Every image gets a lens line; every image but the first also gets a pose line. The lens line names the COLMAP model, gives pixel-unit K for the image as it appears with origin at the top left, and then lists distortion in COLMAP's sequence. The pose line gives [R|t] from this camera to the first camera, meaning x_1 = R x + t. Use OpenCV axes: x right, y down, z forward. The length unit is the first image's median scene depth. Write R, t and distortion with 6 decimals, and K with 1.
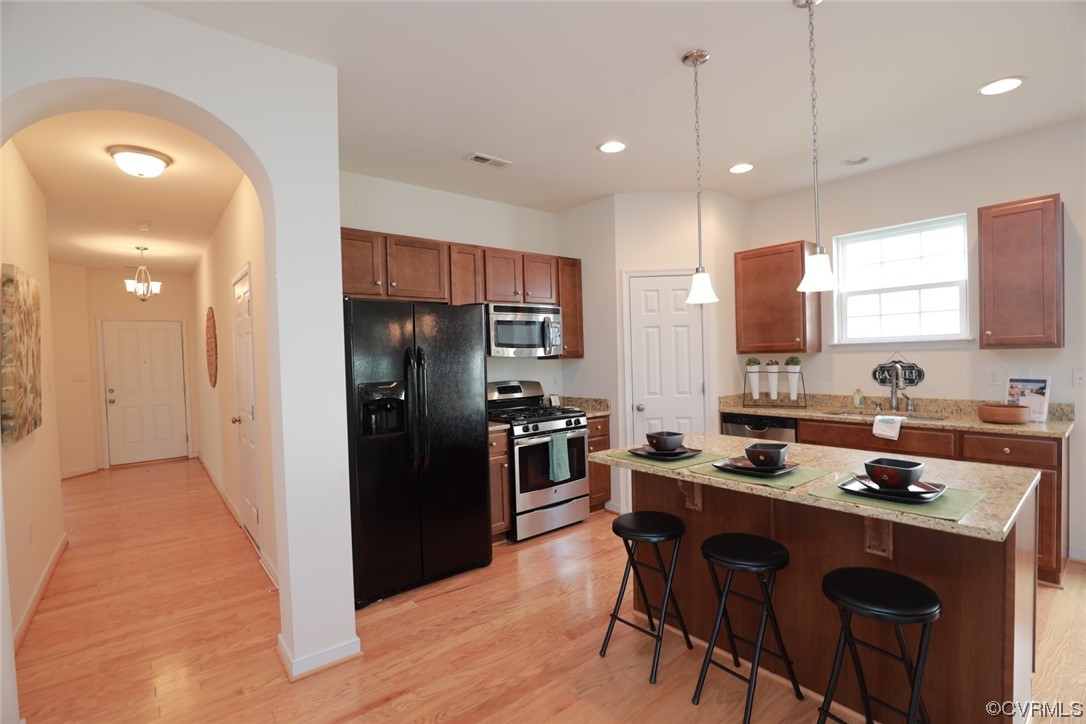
lens RADIAL K [[498.2, 0, 546.5], [0, 498.2, 364.4], [0, 0, 1]] dist [-0.038837, 0.007087]
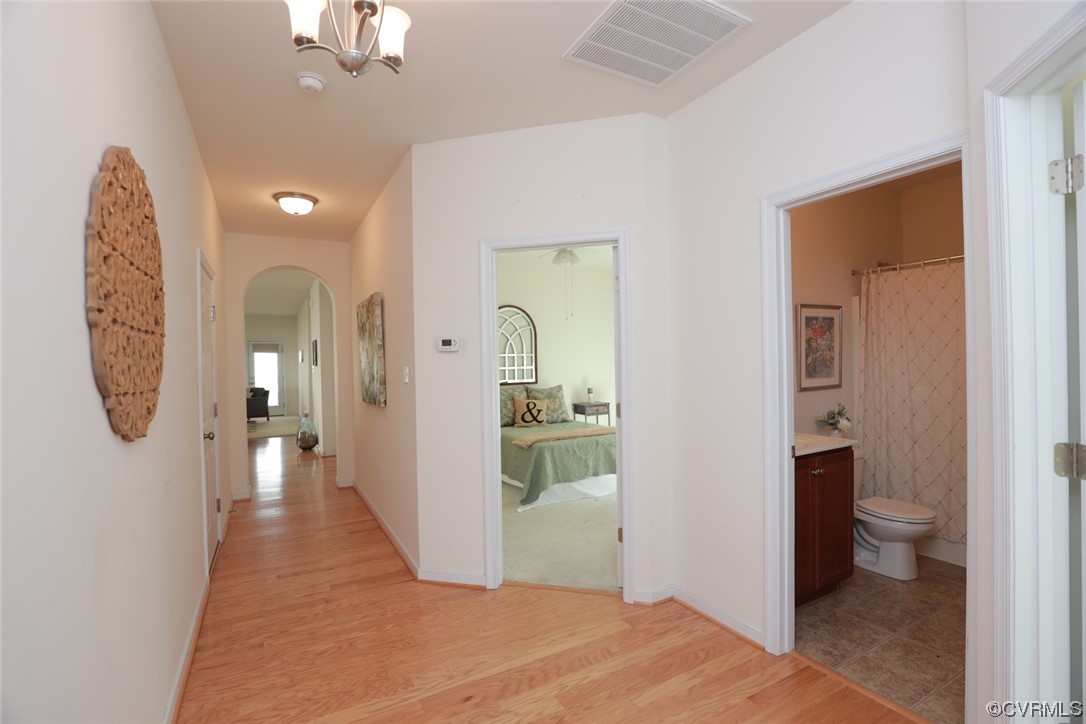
lens RADIAL K [[498.2, 0, 546.5], [0, 498.2, 364.4], [0, 0, 1]] dist [-0.038837, 0.007087]
pose [[-0.982100, 0.052649, 0.180851, -1.282483], [0.057116, 0.998176, 0.019579, 0.012082], [-0.179490, 0.029558, -0.983316, 1.633847]]
